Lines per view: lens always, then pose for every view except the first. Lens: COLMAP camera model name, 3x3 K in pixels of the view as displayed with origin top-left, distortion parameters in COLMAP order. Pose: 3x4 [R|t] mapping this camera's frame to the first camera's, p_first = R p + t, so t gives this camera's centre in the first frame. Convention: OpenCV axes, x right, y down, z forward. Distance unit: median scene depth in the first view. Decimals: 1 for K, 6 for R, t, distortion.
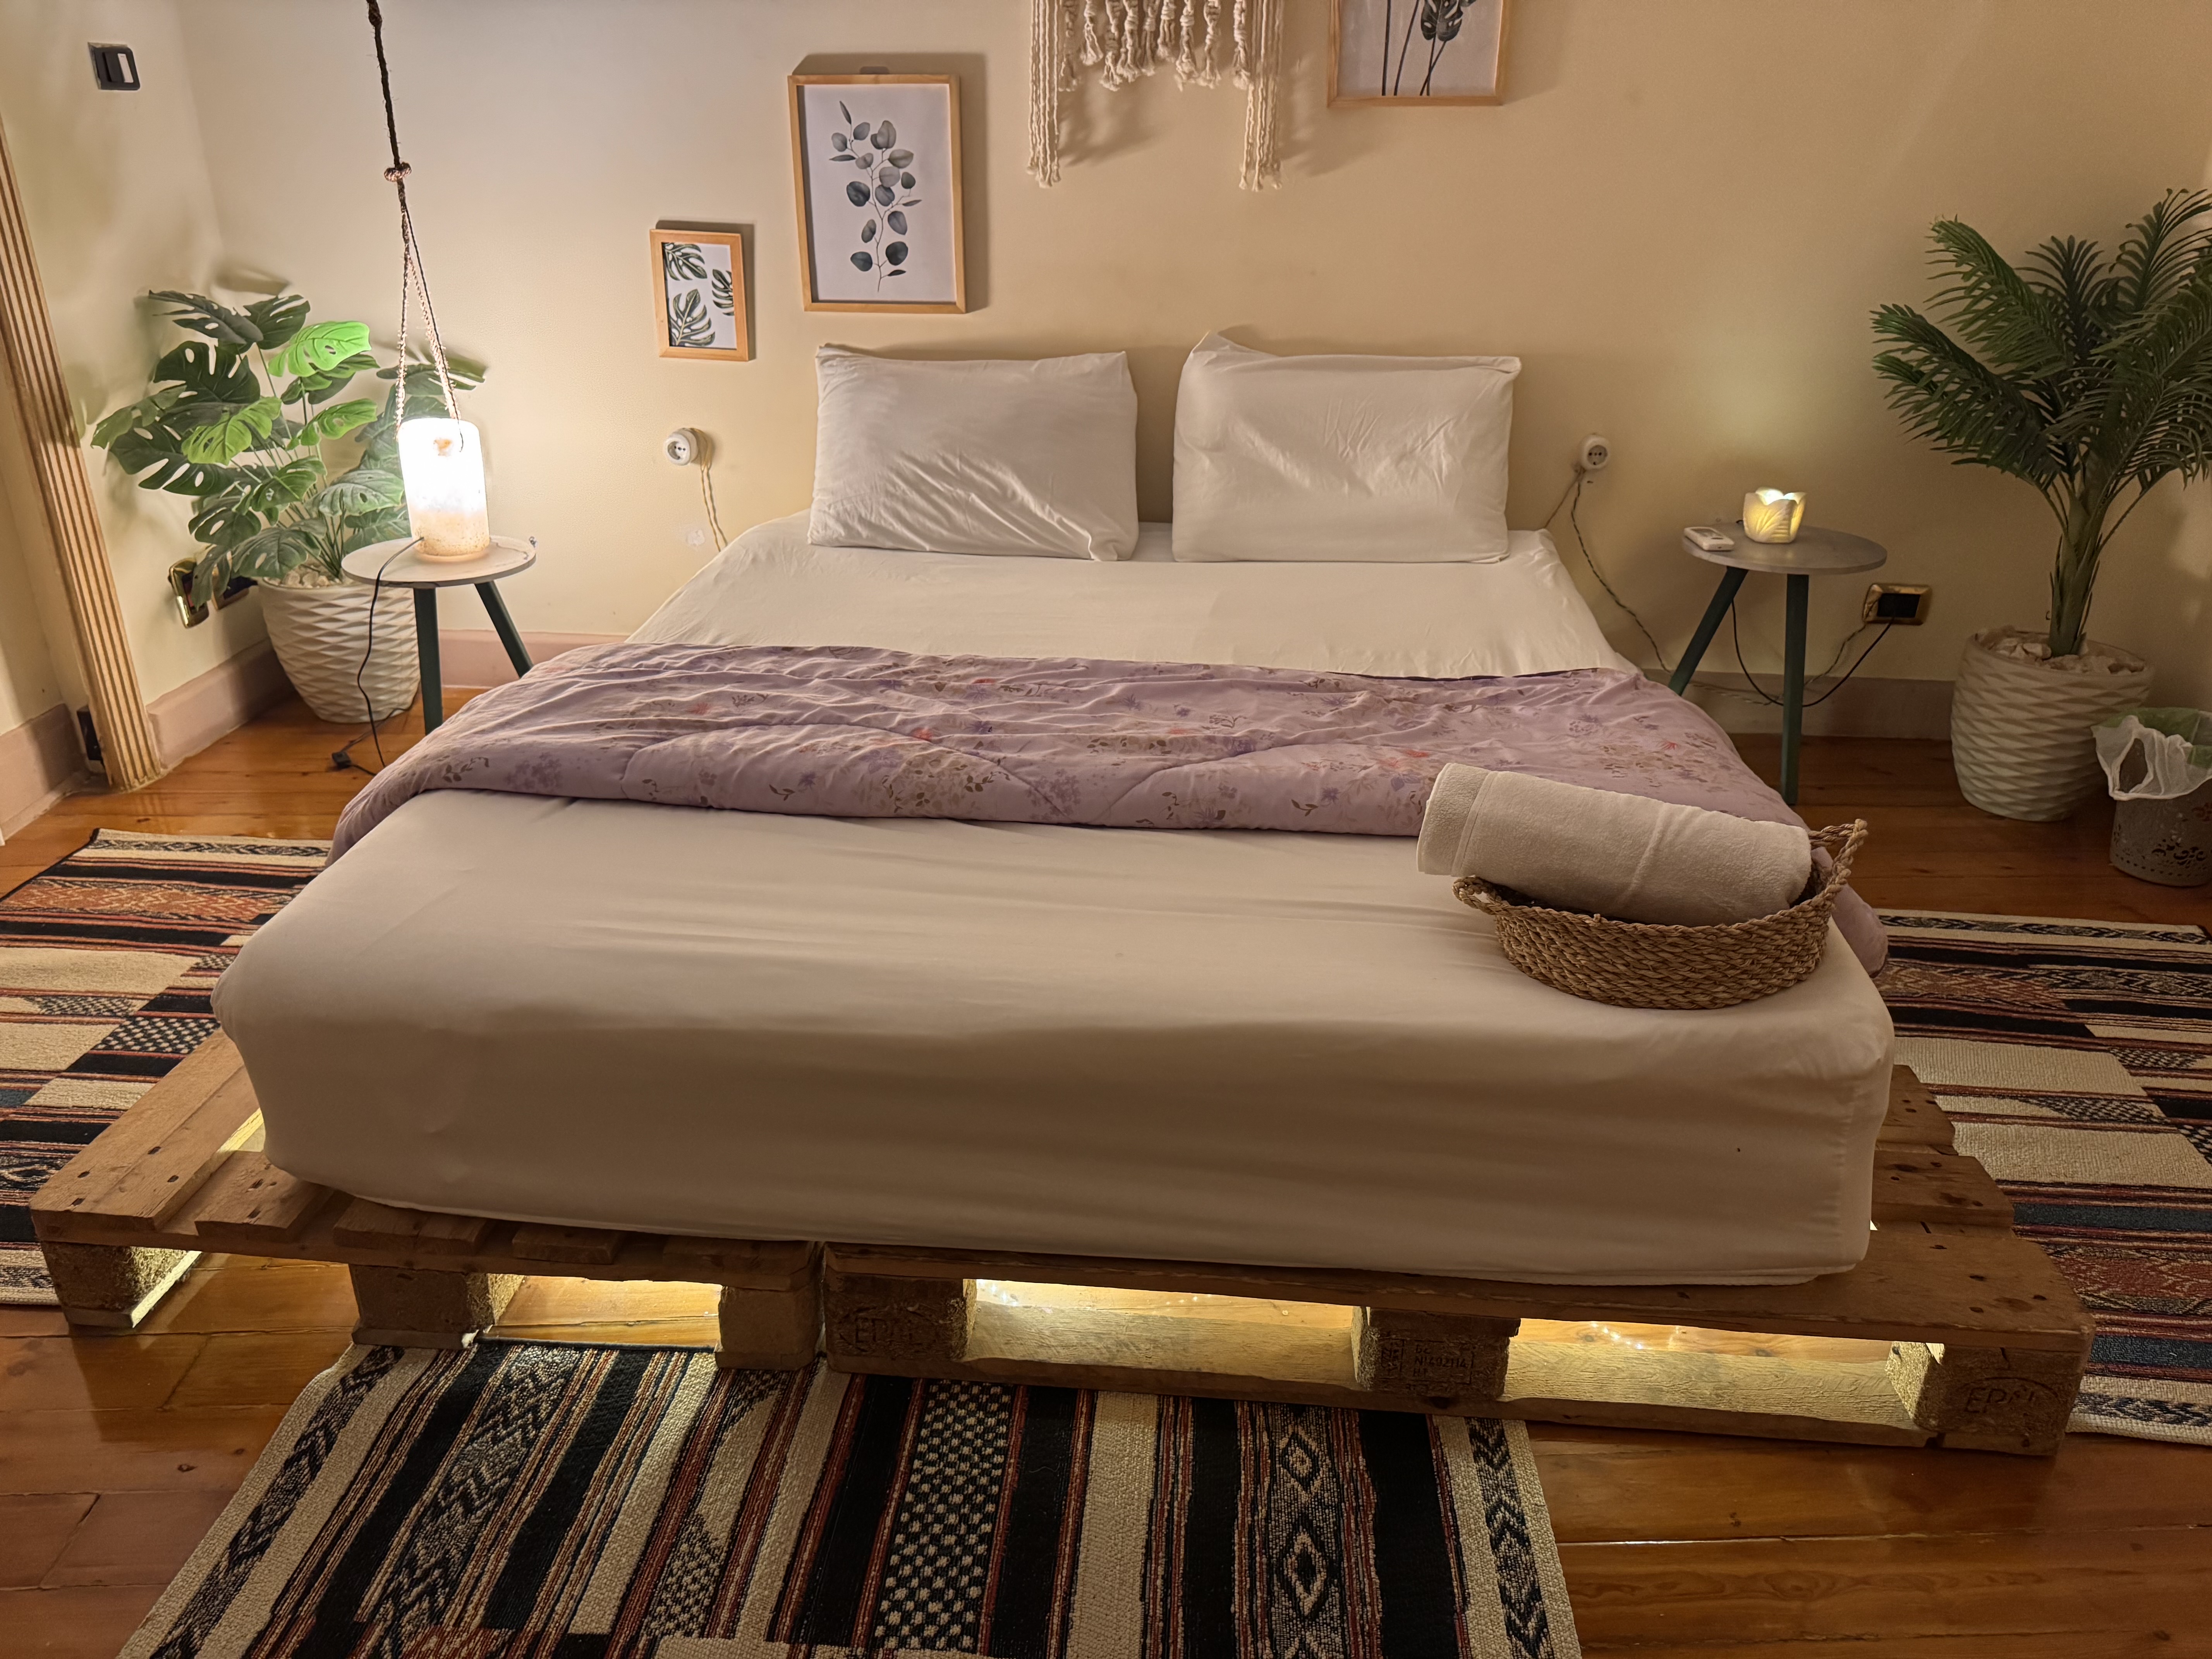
lens RADIAL K [[1557.0, 0, 1101.3], [0, 1557.0, 831.9], [0, 0, 1]] dist [0.043952, -0.052377]
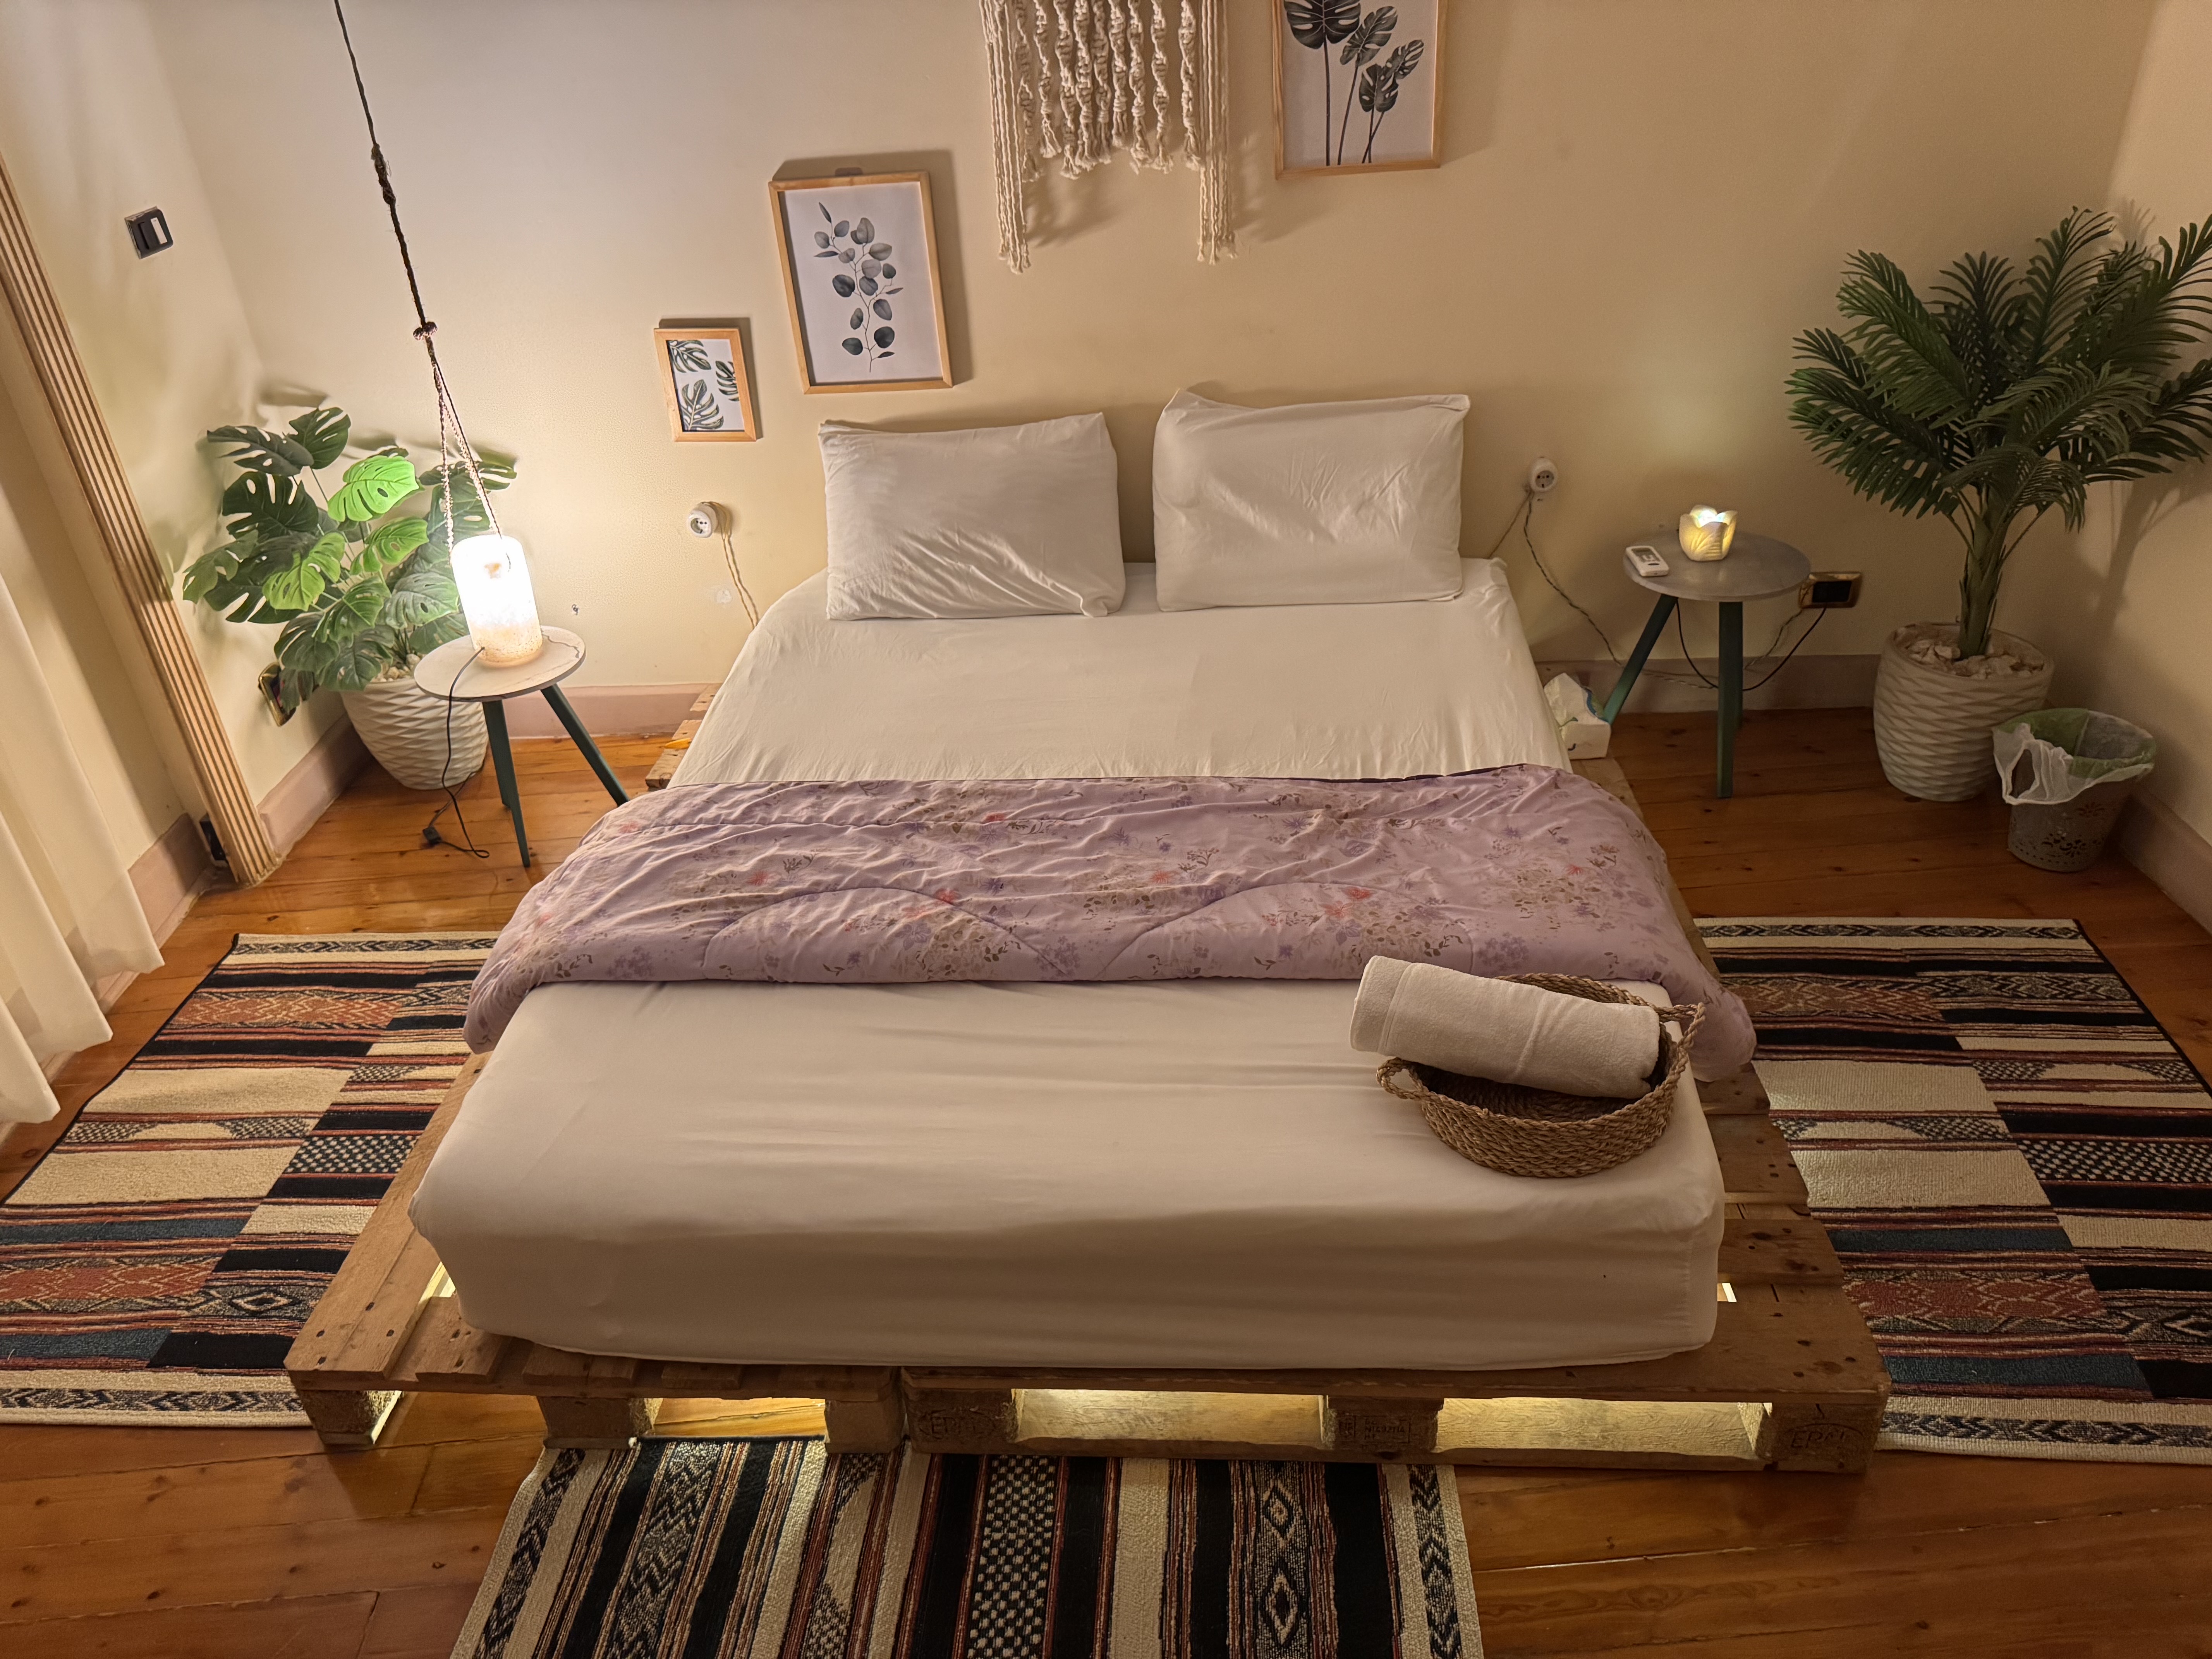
lens RADIAL K [[1552.2, 0, 1105.3], [0, 1552.2, 832.9], [0, 0, 1]] dist [0.070097, -0.097670]
pose [[0.997611, -0.064920, -0.023615, 0.030198], [0.067460, 0.989133, 0.130631, -0.203739], [0.014878, -0.131912, 0.991150, -0.134293]]
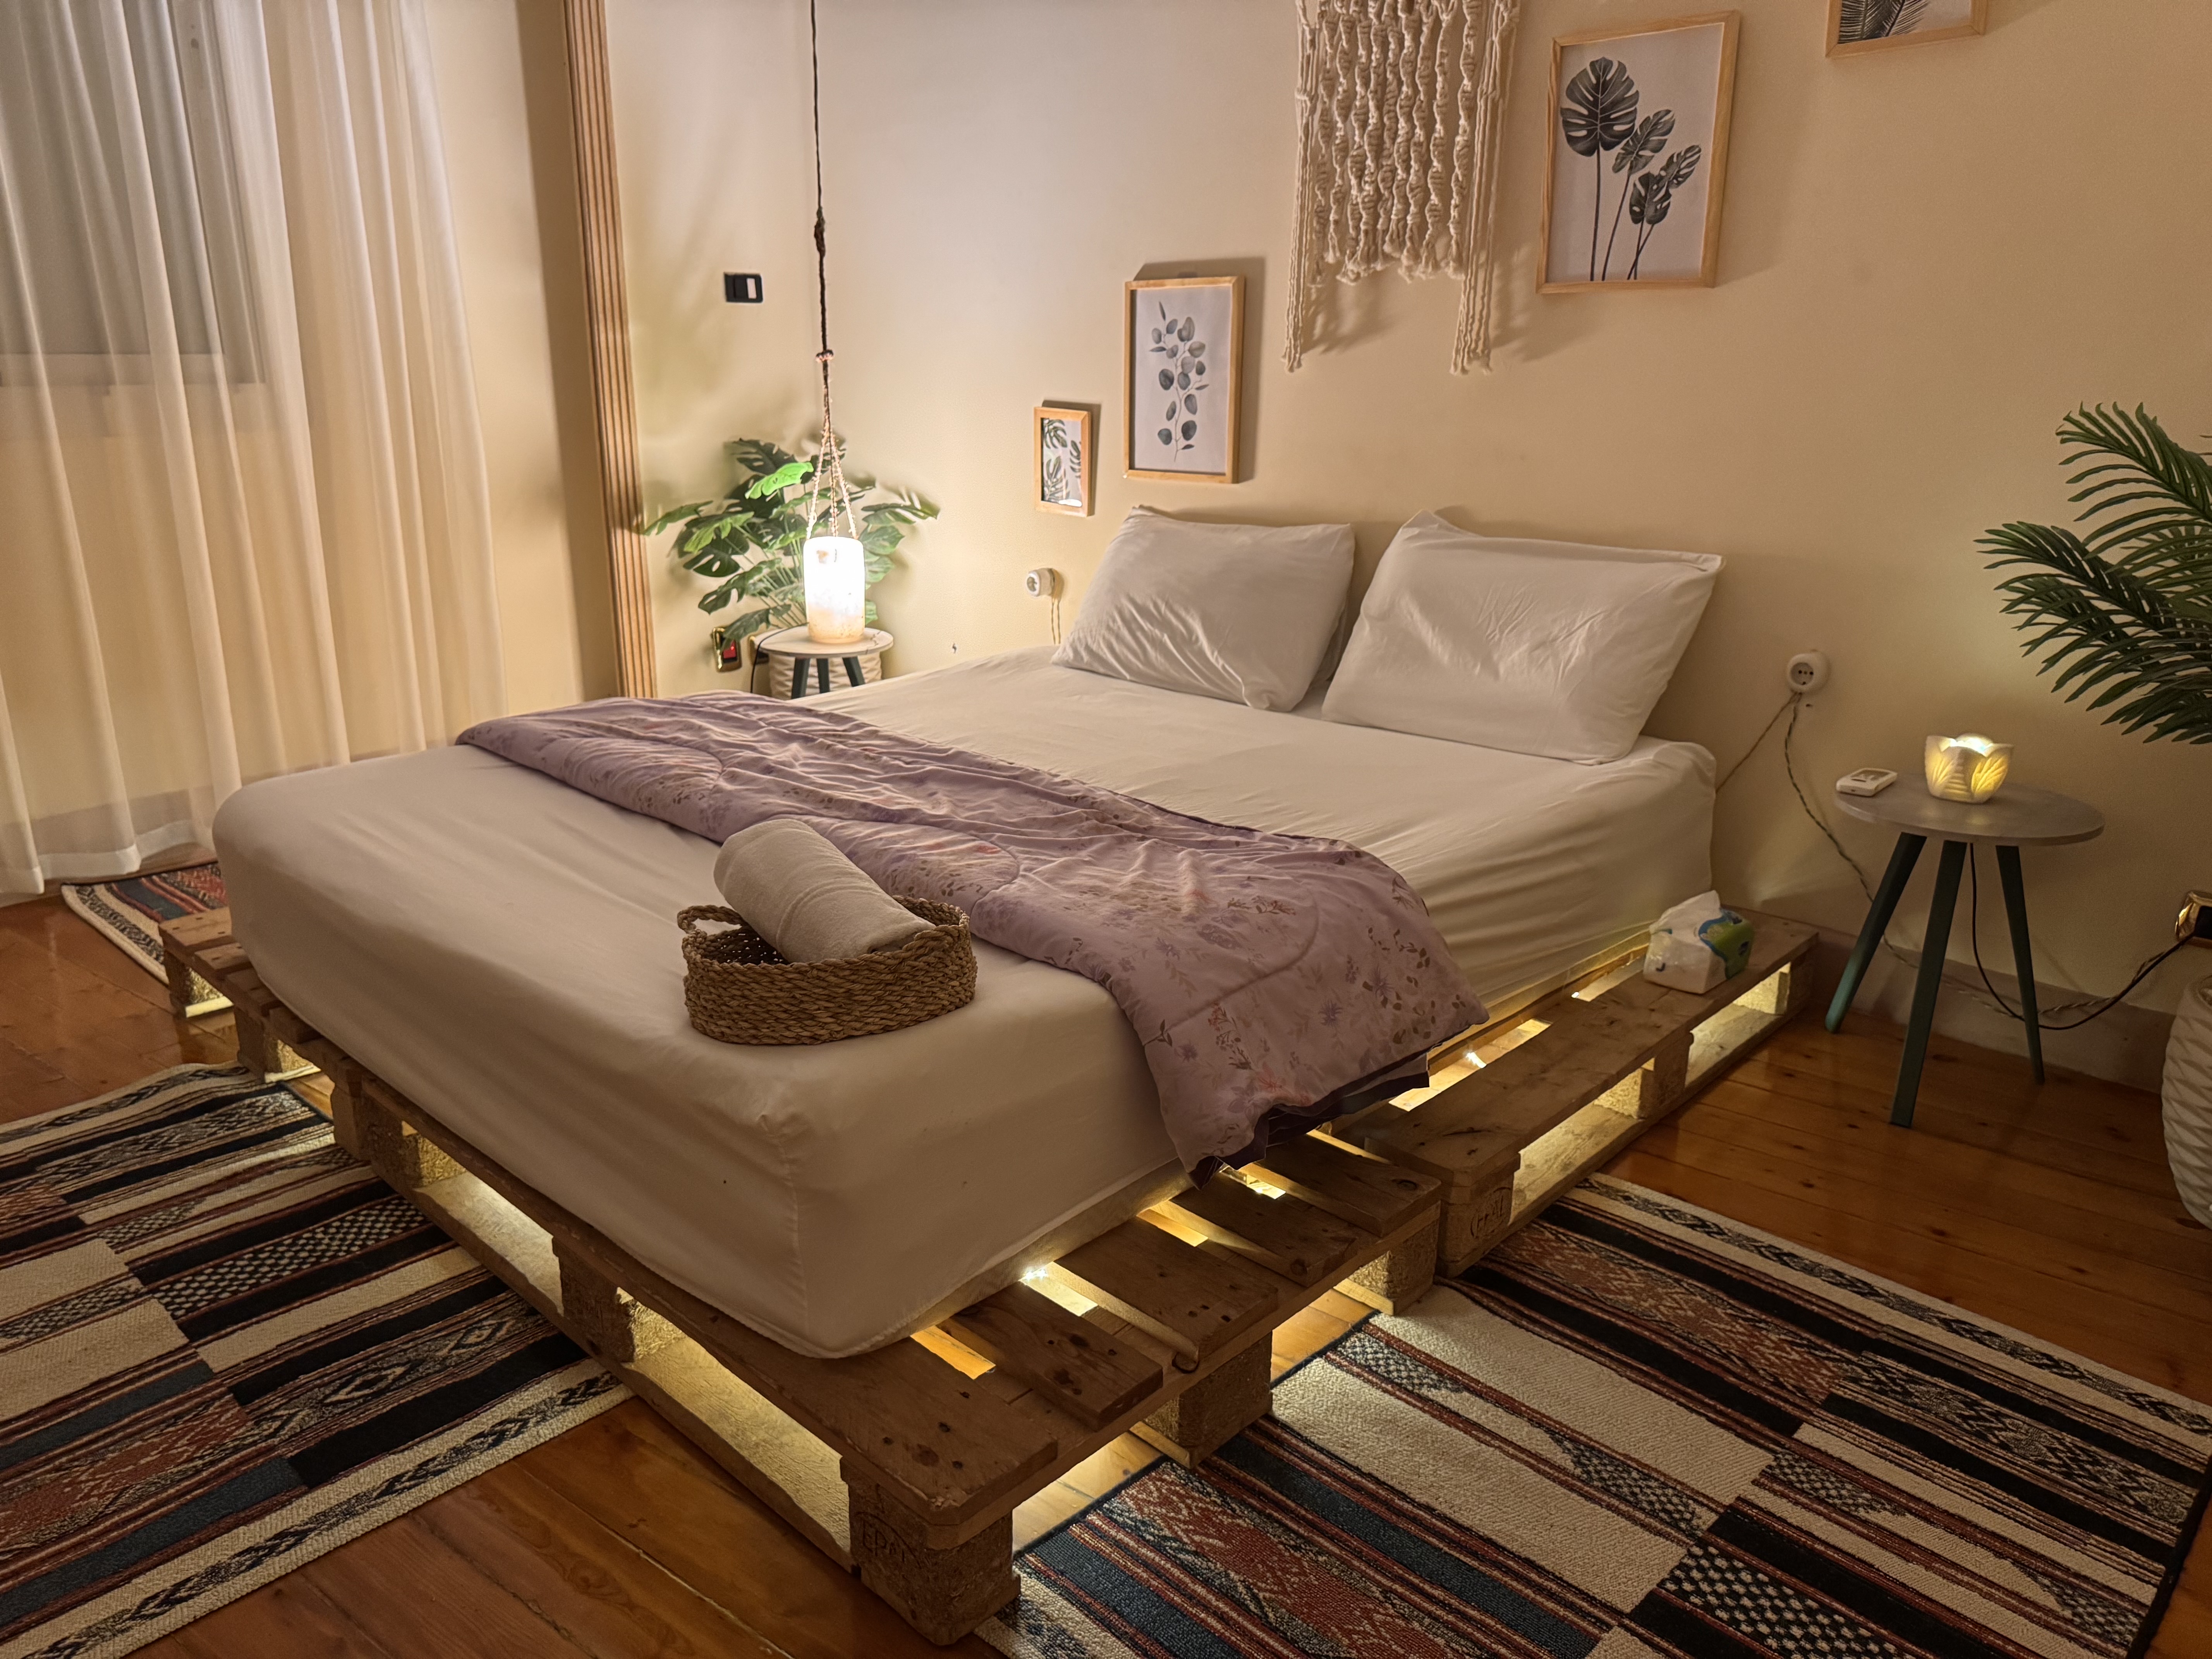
lens RADIAL K [[1552.2, 0, 1105.3], [0, 1552.2, 832.9], [0, 0, 1]] dist [0.070097, -0.097670]
pose [[0.776468, 0.181966, -0.603312, 0.703341], [-0.256892, 0.965638, -0.039374, -0.031201], [0.575417, 0.185559, 0.796532, 0.143886]]
